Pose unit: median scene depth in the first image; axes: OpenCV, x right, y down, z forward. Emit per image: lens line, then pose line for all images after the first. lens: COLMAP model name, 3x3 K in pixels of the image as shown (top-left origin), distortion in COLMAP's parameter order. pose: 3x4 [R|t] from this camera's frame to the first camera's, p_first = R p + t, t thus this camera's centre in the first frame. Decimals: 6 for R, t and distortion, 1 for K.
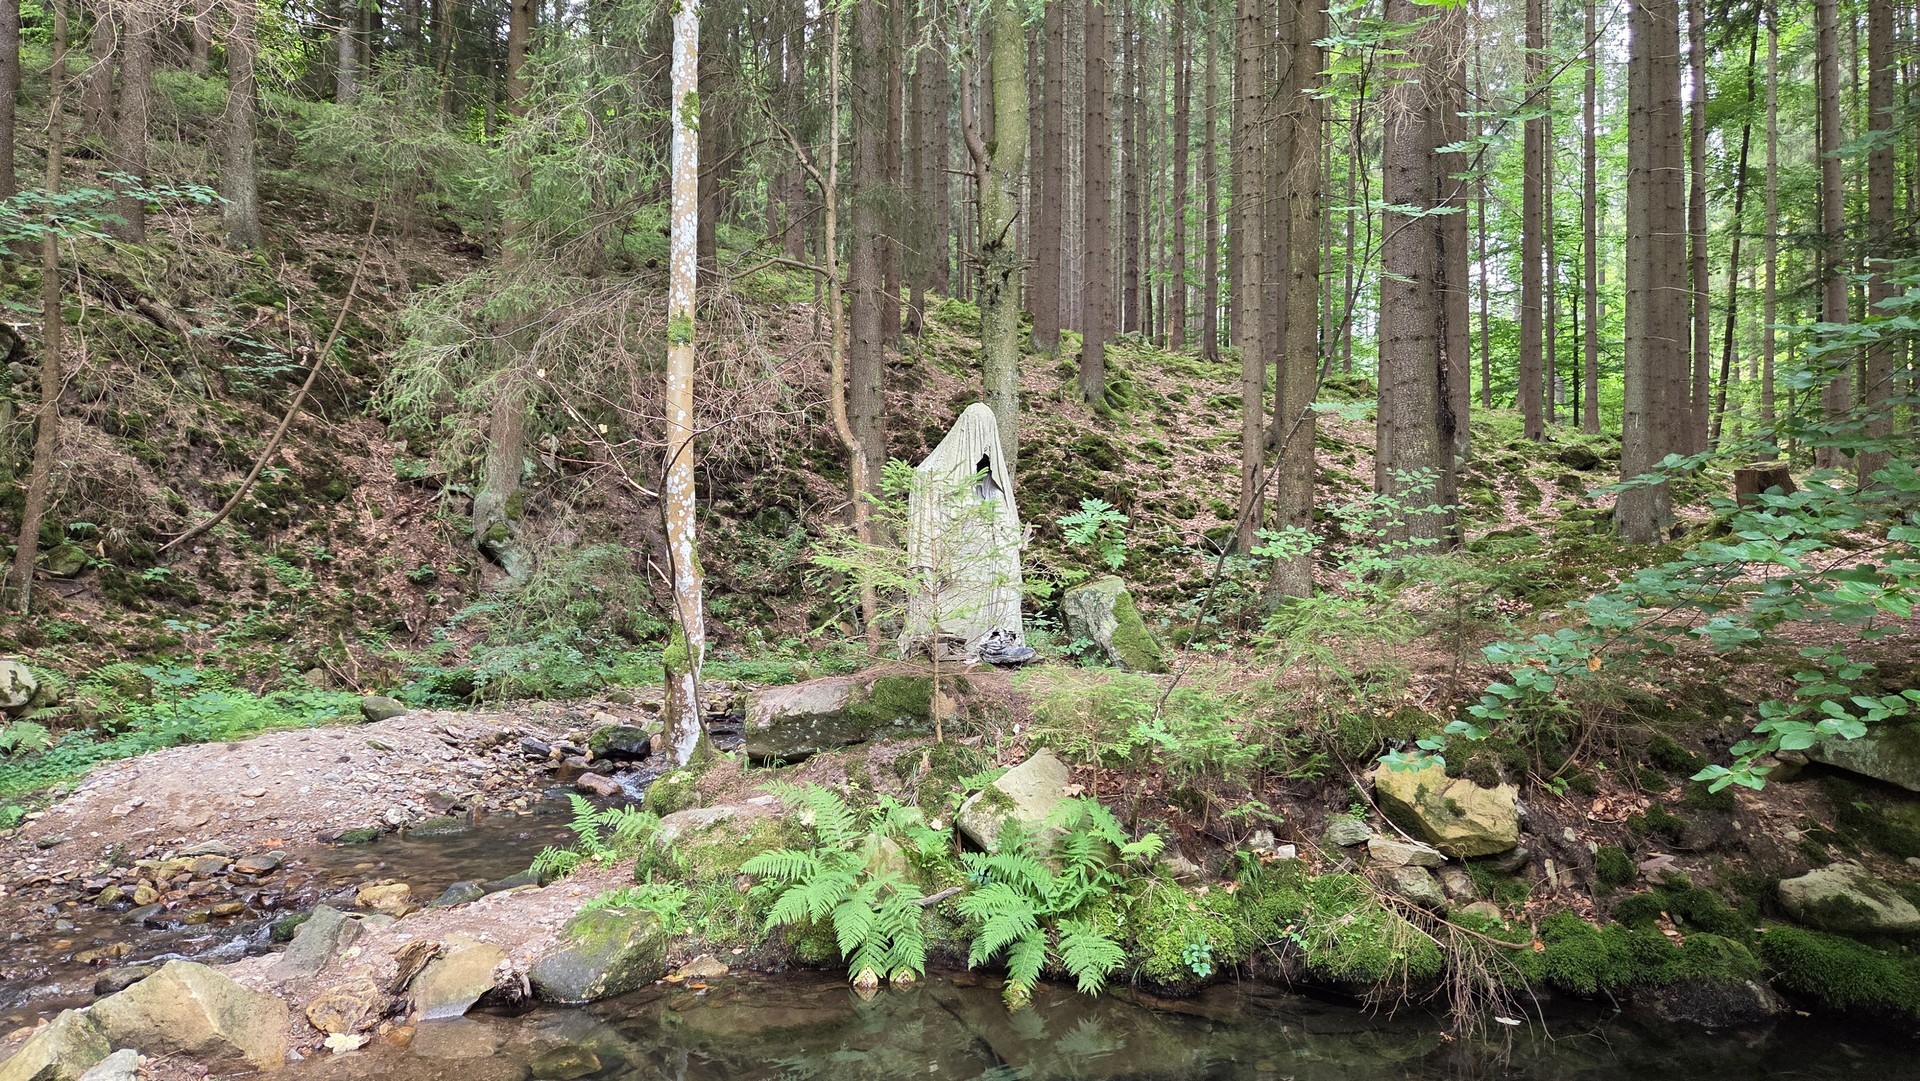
lens RADIAL K [[1303.4, 0, 960.0], [0, 1303.4, 540.5], [0, 0, 1]] dist [0.086578, -0.057115]
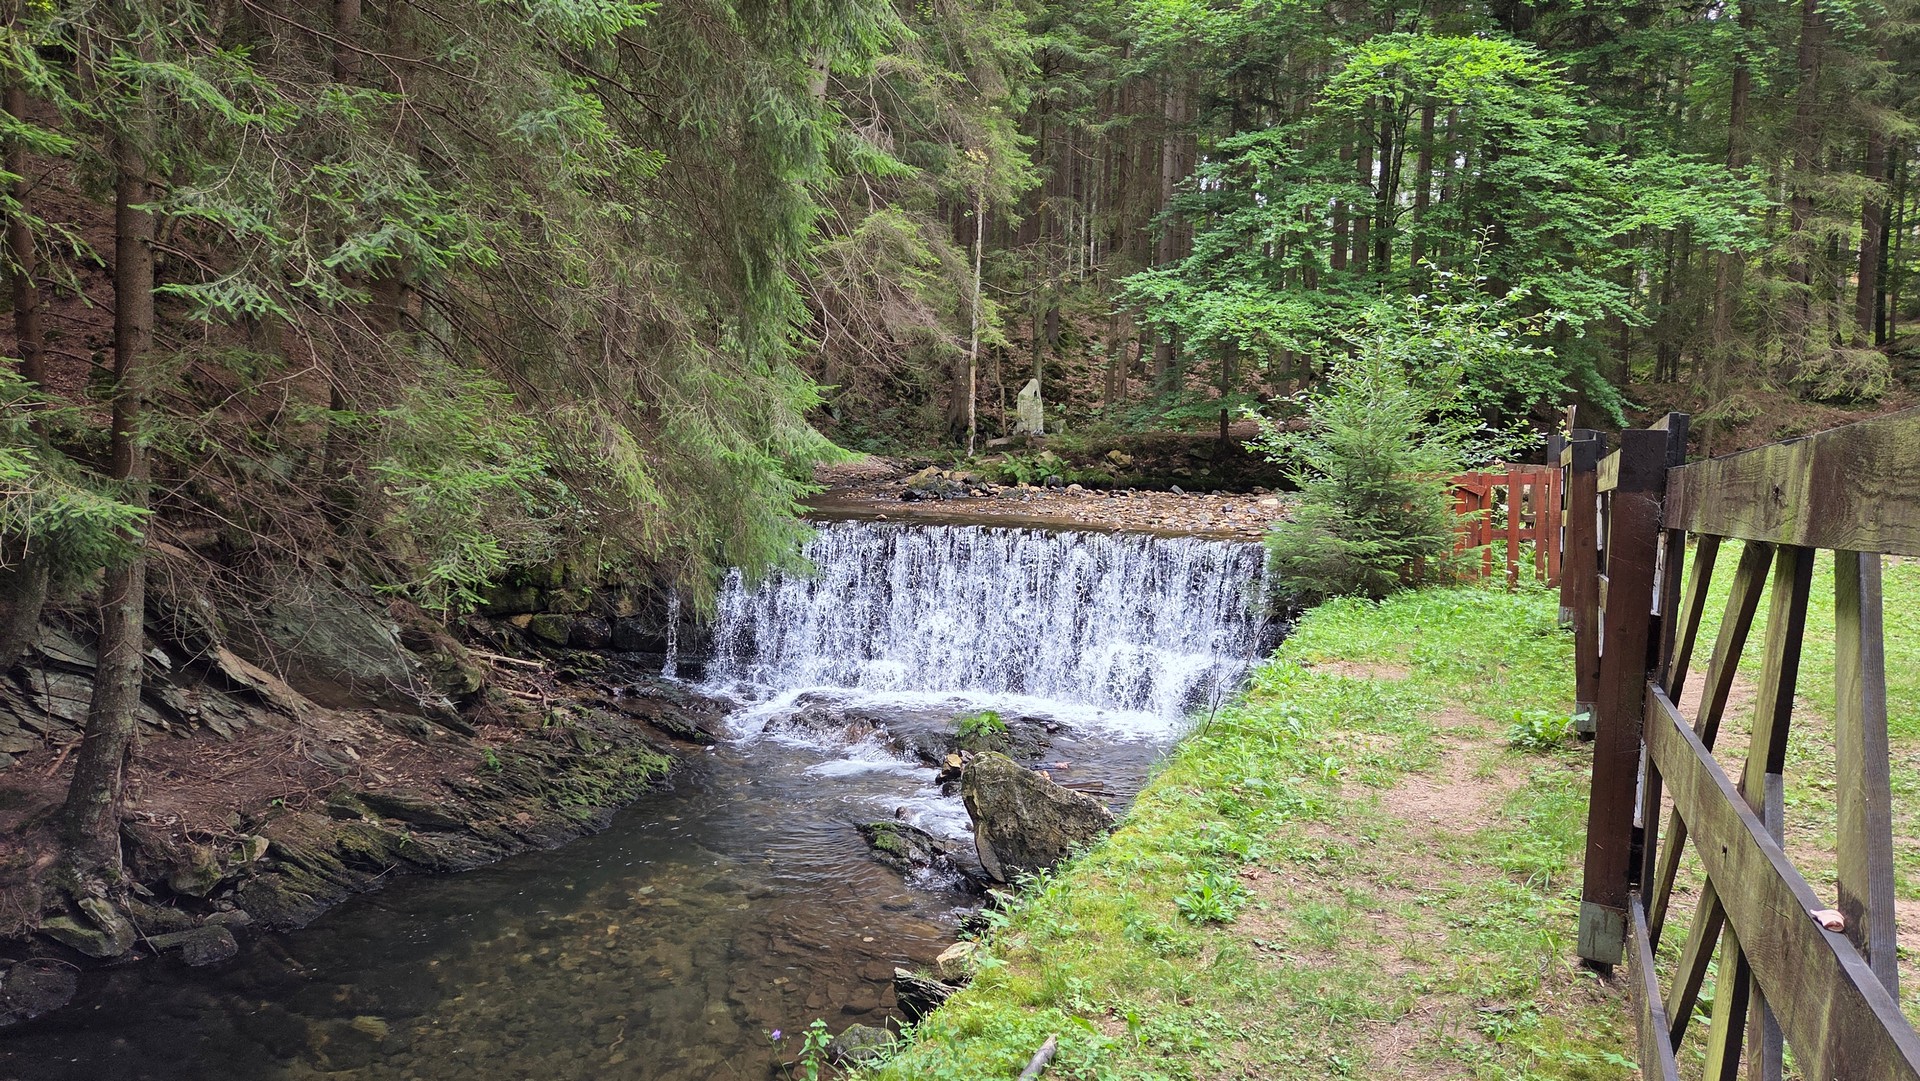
lens RADIAL K [[1303.4, 0, 960.0], [0, 1303.4, 540.5], [0, 0, 1]] dist [0.086578, -0.057115]
pose [[0.998500, 0.024472, 0.048976, -0.544473], [-0.029221, 0.994685, 0.098728, 0.014440], [-0.046300, -0.100011, 0.993908, -4.260525]]
